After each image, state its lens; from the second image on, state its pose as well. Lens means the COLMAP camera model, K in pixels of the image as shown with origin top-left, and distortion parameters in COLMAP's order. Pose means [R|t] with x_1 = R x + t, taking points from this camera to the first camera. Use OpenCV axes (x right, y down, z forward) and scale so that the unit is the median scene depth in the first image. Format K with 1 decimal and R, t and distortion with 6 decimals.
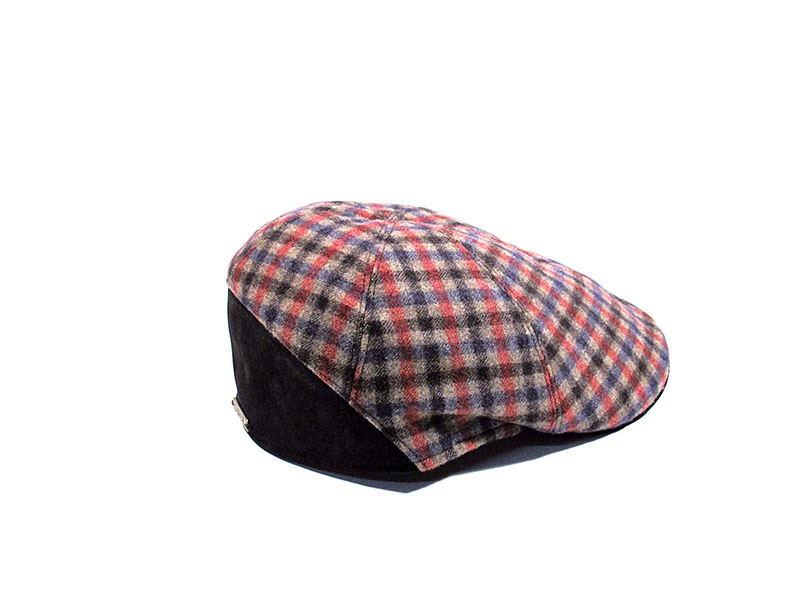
lens RADIAL K [[1155.8, 0, 400.0], [0, 1155.8, 300.0], [0, 0, 1]] dist [-0.127575, 0.046442]
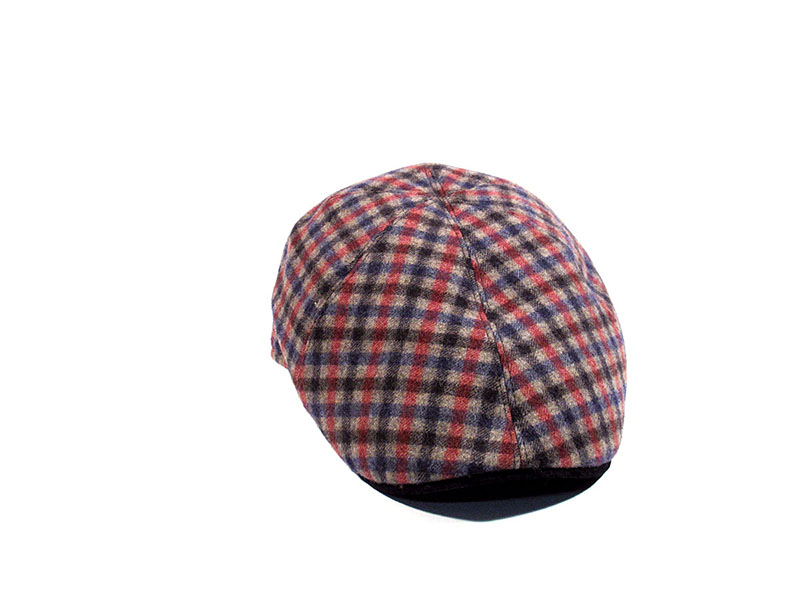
lens RADIAL K [[1155.8, 0, 400.0], [0, 1155.8, 300.0], [0, 0, 1]] dist [-0.127575, 0.046442]
pose [[-0.127836, 0.373911, -0.918612, 1.099749], [-0.349409, 0.849850, 0.394547, -0.431183], [0.928208, 0.371409, 0.022006, 1.066892]]
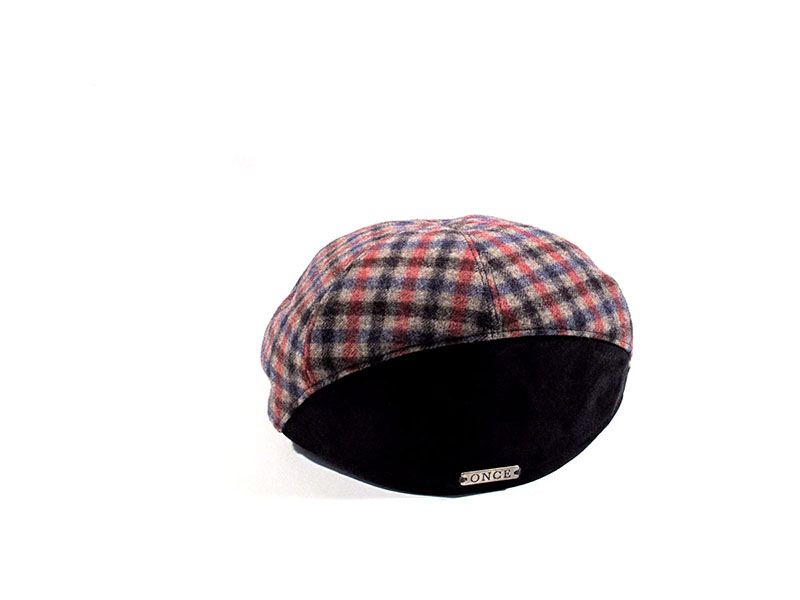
lens RADIAL K [[1155.8, 0, 400.0], [0, 1155.8, 300.0], [0, 0, 1]] dist [-0.127575, 0.046442]
pose [[0.102721, -0.353964, 0.929601, -1.038981], [0.359084, 0.884722, 0.297197, -0.350651], [-0.927635, 0.303276, 0.217982, 0.920430]]
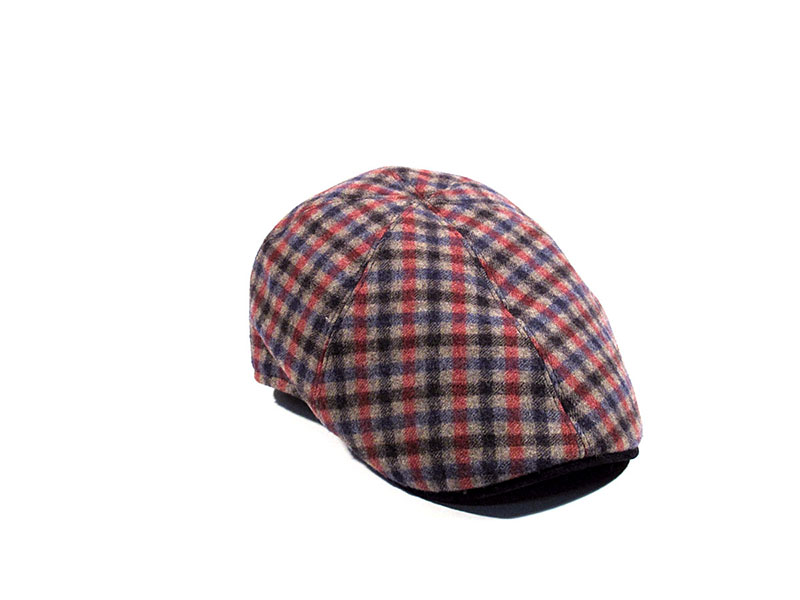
lens RADIAL K [[1155.8, 0, 400.0], [0, 1155.8, 300.0], [0, 0, 1]] dist [-0.127575, 0.046442]
pose [[0.142089, 0.369717, -0.918216, 1.080164], [-0.350271, 0.886388, 0.302699, -0.327688], [0.925808, 0.278614, 0.255447, 0.806856]]
